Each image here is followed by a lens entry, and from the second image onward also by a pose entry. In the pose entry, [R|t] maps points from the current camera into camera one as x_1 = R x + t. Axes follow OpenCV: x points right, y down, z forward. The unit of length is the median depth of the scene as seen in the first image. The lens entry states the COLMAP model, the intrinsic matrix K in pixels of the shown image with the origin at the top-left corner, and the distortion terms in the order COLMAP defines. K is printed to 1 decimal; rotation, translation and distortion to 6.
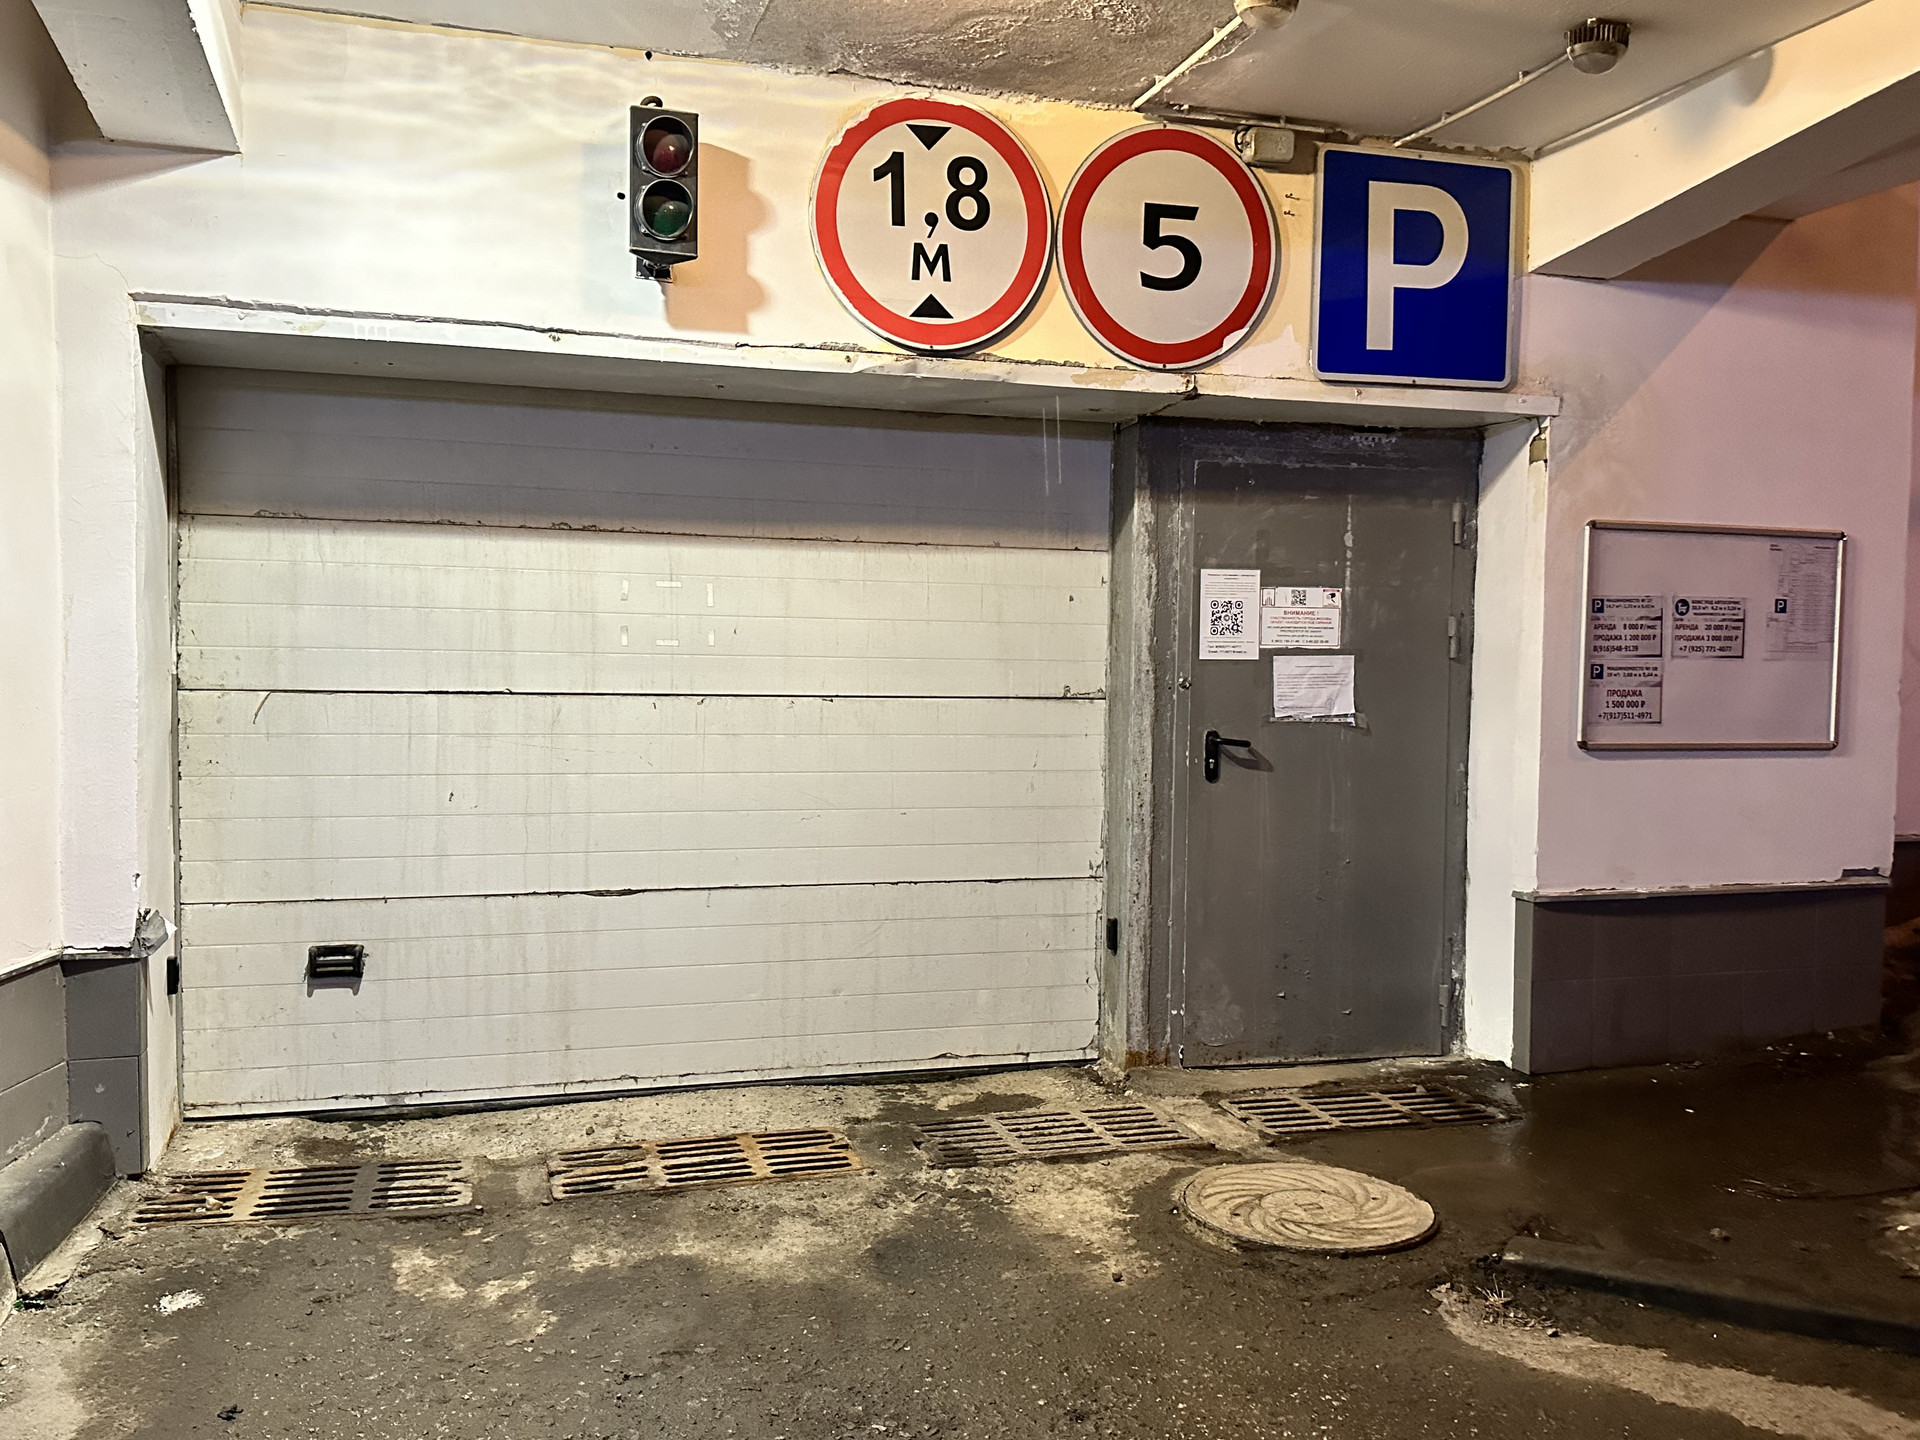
lens RADIAL K [[1606.3, 0, 963.0], [0, 1606.3, 734.3], [0, 0, 1]] dist [0.044305, -0.014685]
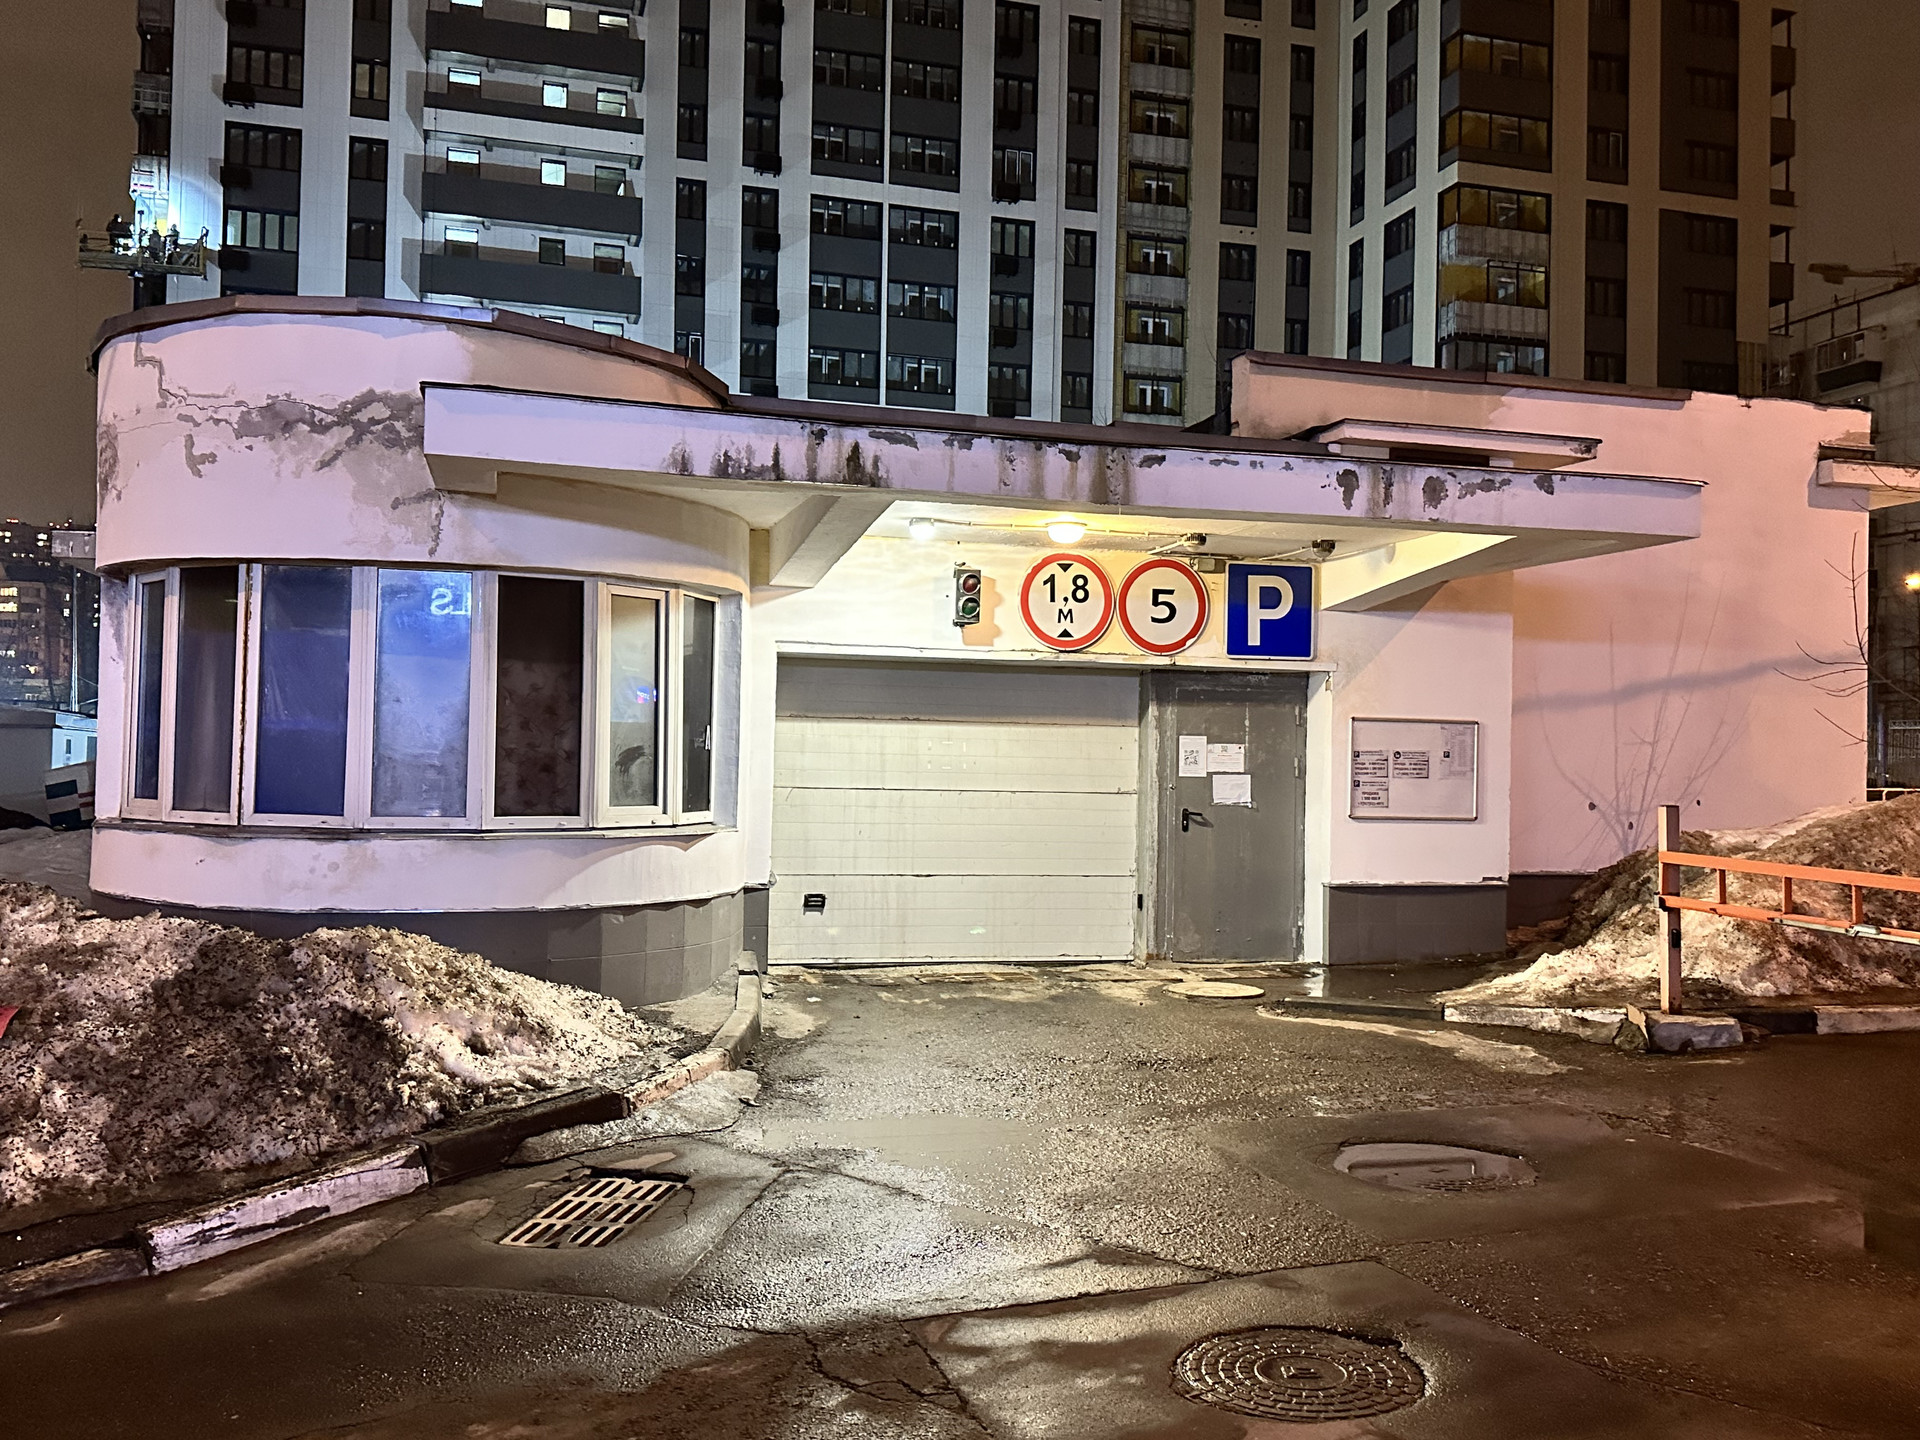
lens RADIAL K [[1606.3, 0, 952.1], [0, 1606.3, 709.4], [0, 0, 1]] dist [0.044305, -0.014685]
pose [[0.999574, 0.006407, -0.028476, -0.107531], [-0.008662, 0.996774, -0.079789, 0.042368], [0.027873, 0.080002, 0.996405, -1.271800]]
